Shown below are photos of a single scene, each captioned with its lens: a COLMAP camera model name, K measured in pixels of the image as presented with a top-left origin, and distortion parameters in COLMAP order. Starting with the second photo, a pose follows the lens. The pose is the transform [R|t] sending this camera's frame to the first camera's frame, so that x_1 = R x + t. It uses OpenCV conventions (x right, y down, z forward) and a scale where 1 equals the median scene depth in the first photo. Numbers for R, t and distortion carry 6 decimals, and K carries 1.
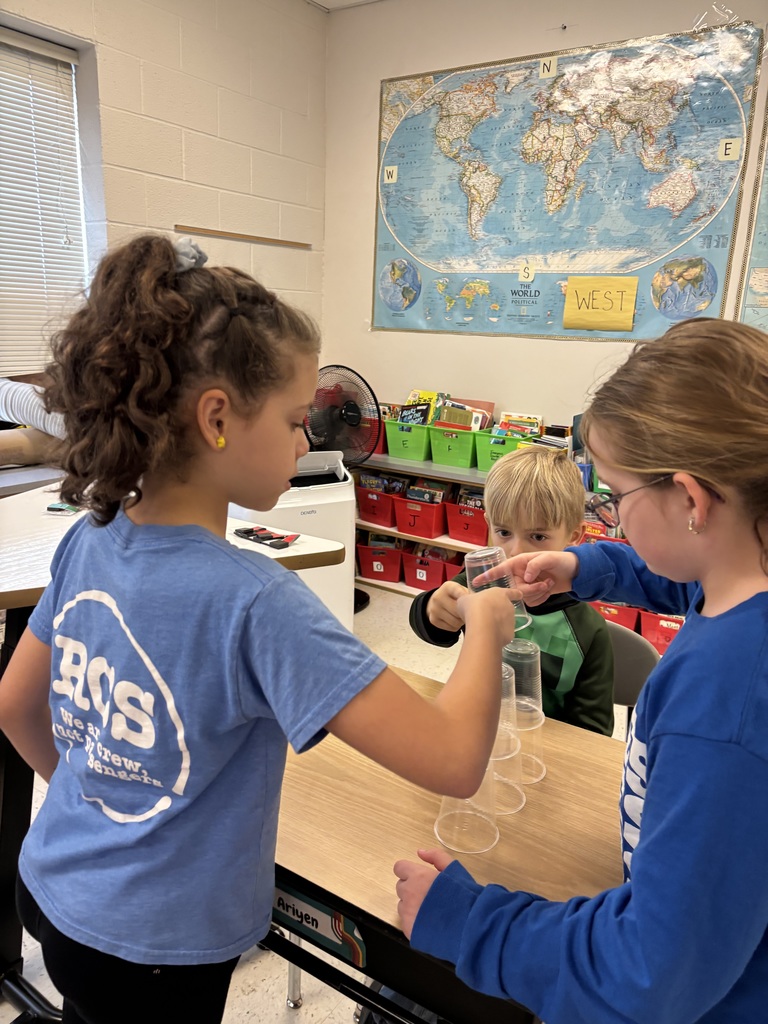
lens RADIAL K [[788.6, 0, 384.0], [0, 788.6, 512.0], [0, 0, 1]] dist [0.002784, 0.001407]
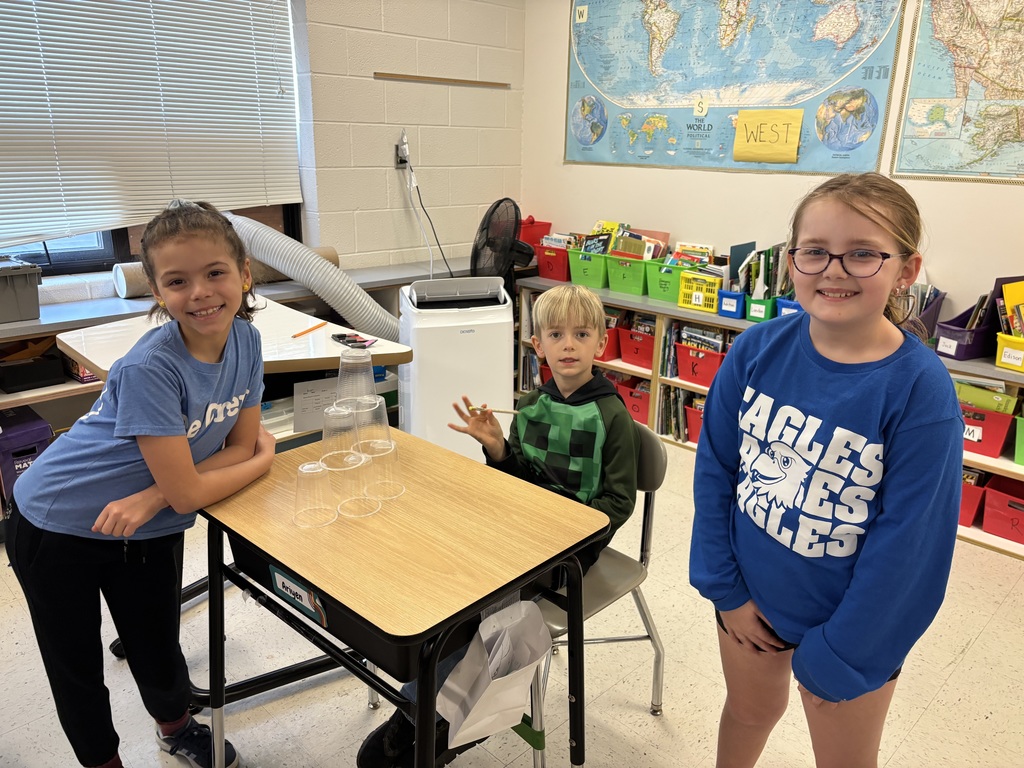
lens RADIAL K [[788.6, 0, 512.0], [0, 788.6, 384.0], [0, 0, 1]] dist [0.002784, 0.001407]
pose [[0.983391, 0.035870, -0.177922, 0.131661], [-0.026538, 0.998158, 0.054556, 0.010213], [0.179552, -0.048929, 0.982531, -0.080430]]
